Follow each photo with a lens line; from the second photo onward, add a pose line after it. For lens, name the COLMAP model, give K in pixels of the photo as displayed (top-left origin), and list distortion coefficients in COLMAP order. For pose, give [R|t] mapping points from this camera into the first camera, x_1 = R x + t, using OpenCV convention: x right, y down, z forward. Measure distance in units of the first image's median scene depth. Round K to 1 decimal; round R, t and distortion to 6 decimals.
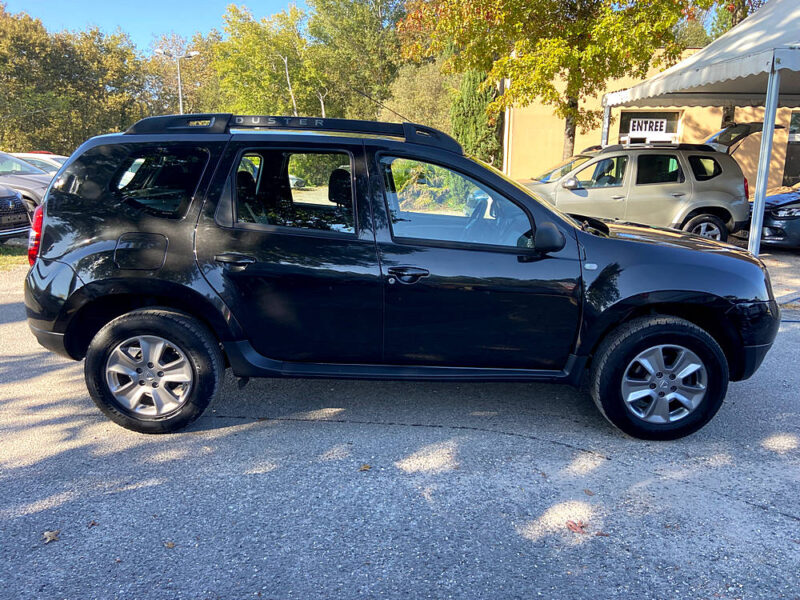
lens RADIAL K [[597.7, 0, 397.0], [0, 597.7, 301.3], [0, 0, 1]] dist [0.076052, -0.094487]
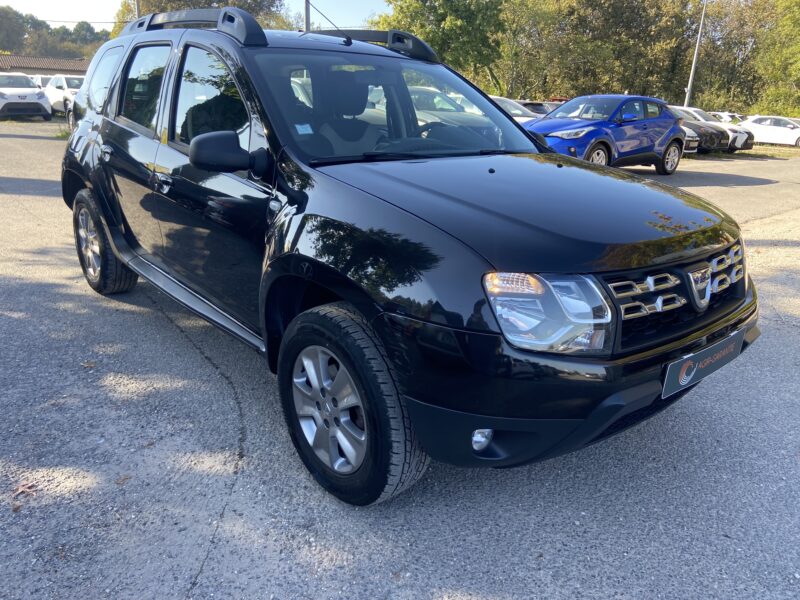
lens RADIAL K [[597.7, 0, 400.1], [0, 597.7, 297.8], [0, 0, 1]] dist [0.076052, -0.094487]
pose [[0.674241, 0.255268, -0.692992, 0.785311], [-0.206807, 0.966082, 0.154652, -0.078707], [0.708964, 0.039043, 0.704163, 0.524999]]
